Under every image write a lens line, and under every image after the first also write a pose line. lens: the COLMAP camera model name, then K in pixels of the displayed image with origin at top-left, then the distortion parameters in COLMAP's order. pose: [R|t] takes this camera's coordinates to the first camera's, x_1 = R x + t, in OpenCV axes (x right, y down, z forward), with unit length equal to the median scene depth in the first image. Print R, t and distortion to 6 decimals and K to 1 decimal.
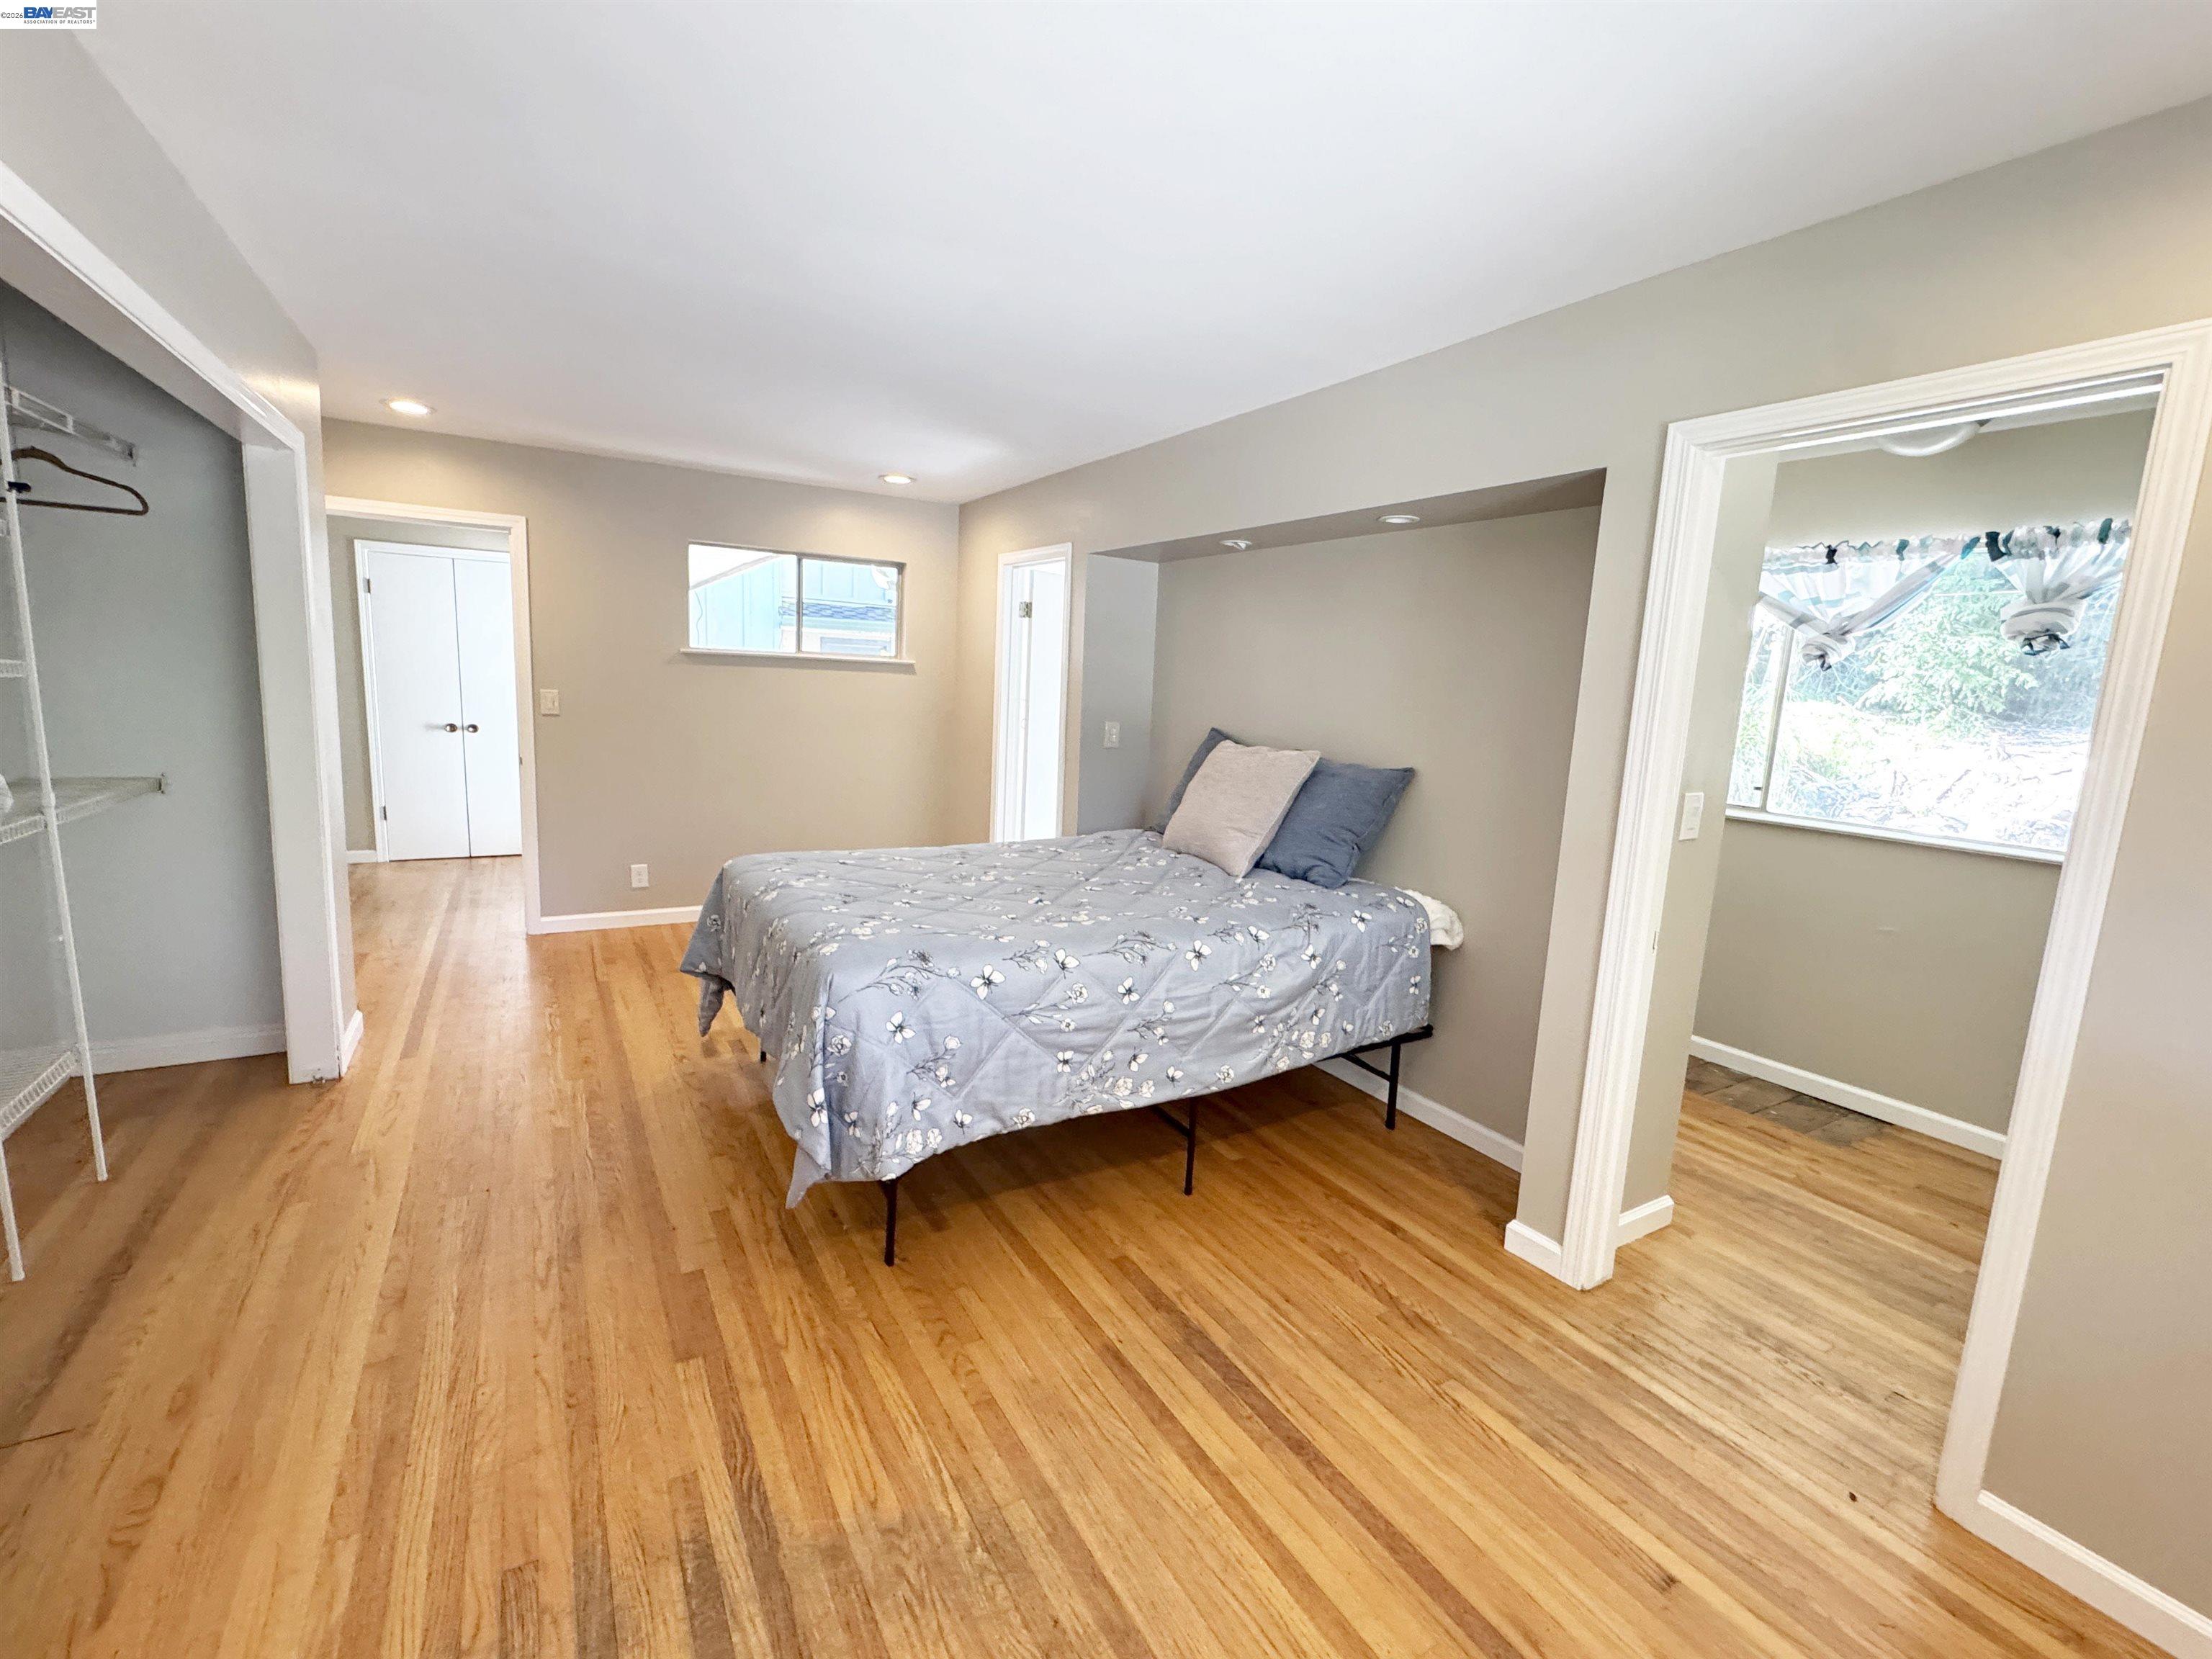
lens RADIAL K [[969.8, 0, 1107.5], [0, 969.8, 828.2], [0, 0, 1]] dist [-0.000758, -0.000013]
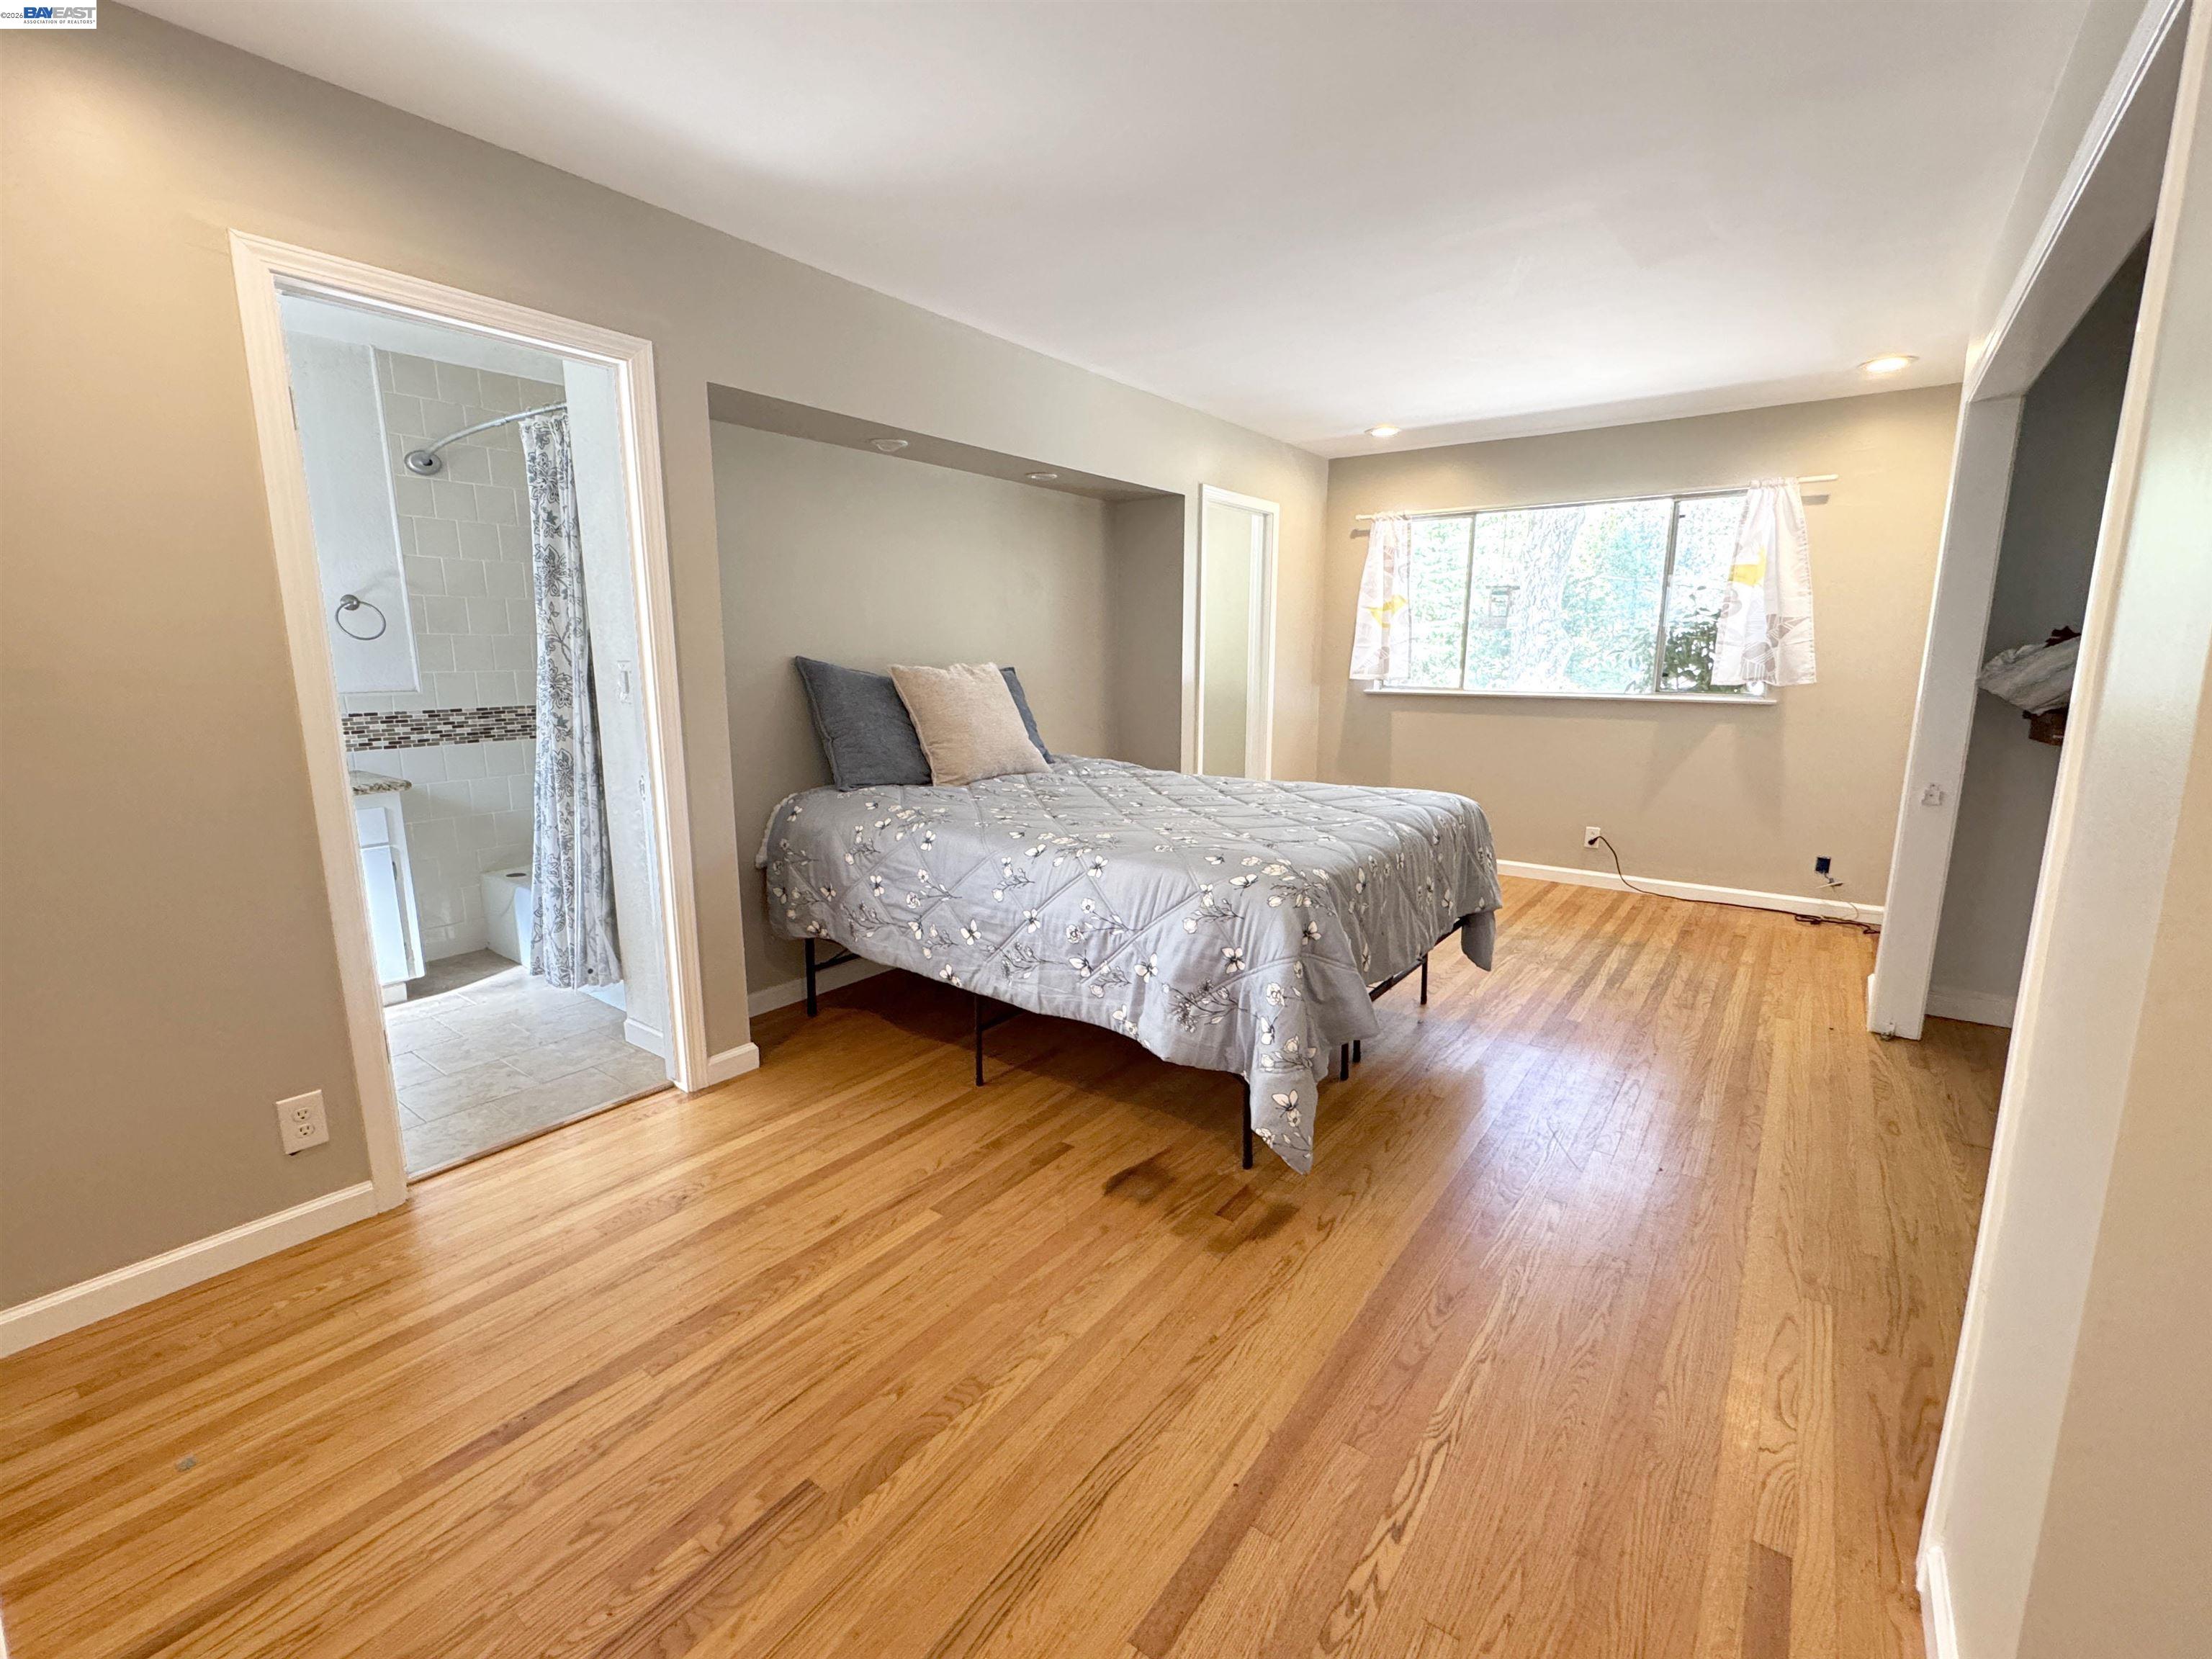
lens RADIAL K [[969.8, 0, 1106.7], [0, 969.8, 827.4], [0, 0, 1]] dist [-0.000758, -0.000013]
pose [[-0.395840, -0.217356, 0.892226, -1.883373], [0.122206, 0.950476, 0.285764, -0.422085], [-0.910152, 0.222152, -0.349674, 2.754600]]
